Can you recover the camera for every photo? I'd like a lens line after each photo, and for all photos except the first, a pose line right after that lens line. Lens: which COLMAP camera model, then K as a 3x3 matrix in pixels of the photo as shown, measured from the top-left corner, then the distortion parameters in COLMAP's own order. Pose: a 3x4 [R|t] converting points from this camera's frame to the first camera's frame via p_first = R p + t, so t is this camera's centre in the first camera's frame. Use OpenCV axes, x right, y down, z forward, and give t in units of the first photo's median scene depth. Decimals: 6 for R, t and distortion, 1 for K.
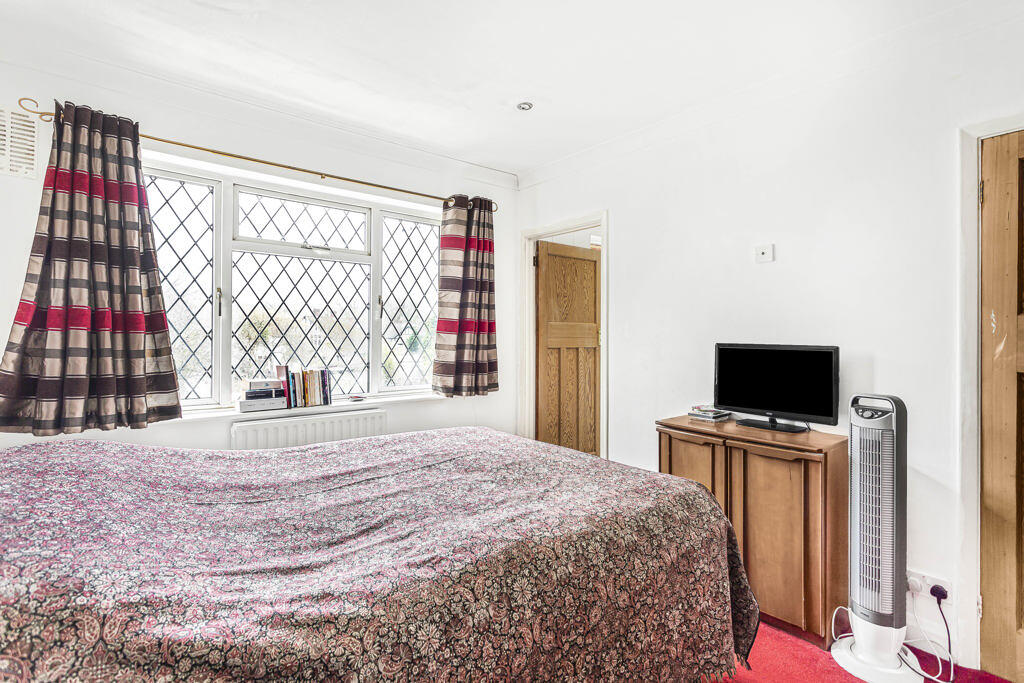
lens RADIAL K [[497.5, 0, 507.1], [0, 497.5, 339.7], [0, 0, 1]] dist [-0.001180, -0.000331]
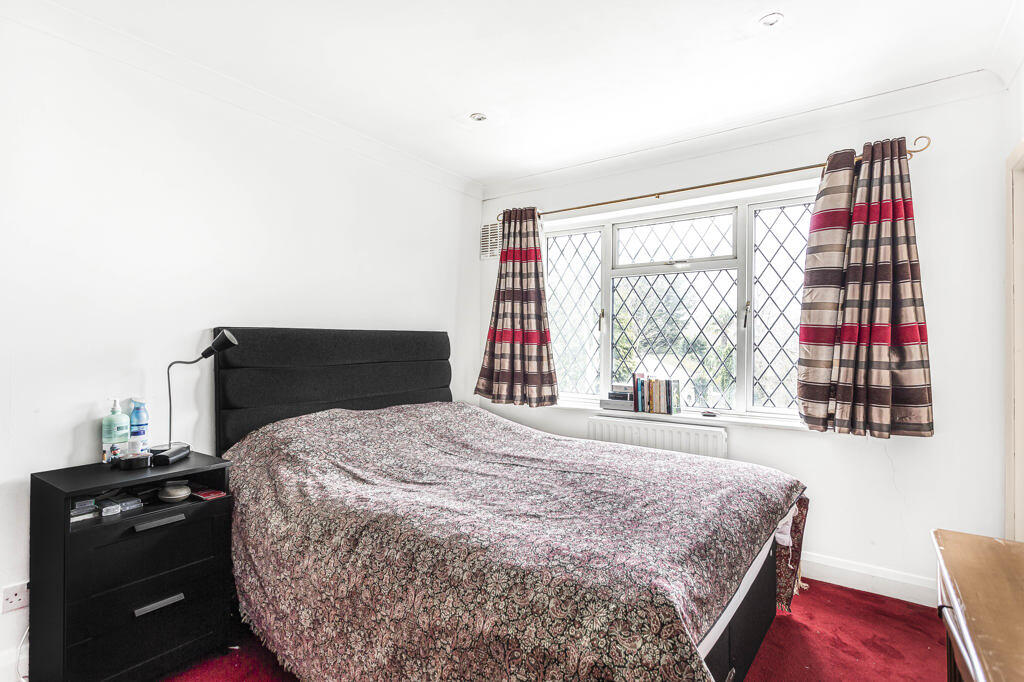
lens RADIAL K [[497.5, 0, 507.5], [0, 497.5, 340.7], [0, 0, 1]] dist [-0.001180, -0.000331]
pose [[0.252901, -0.010721, -0.967433, 0.714495], [-0.012094, 0.999825, -0.014241, -0.002939], [0.967416, 0.015301, 0.252728, 0.536950]]
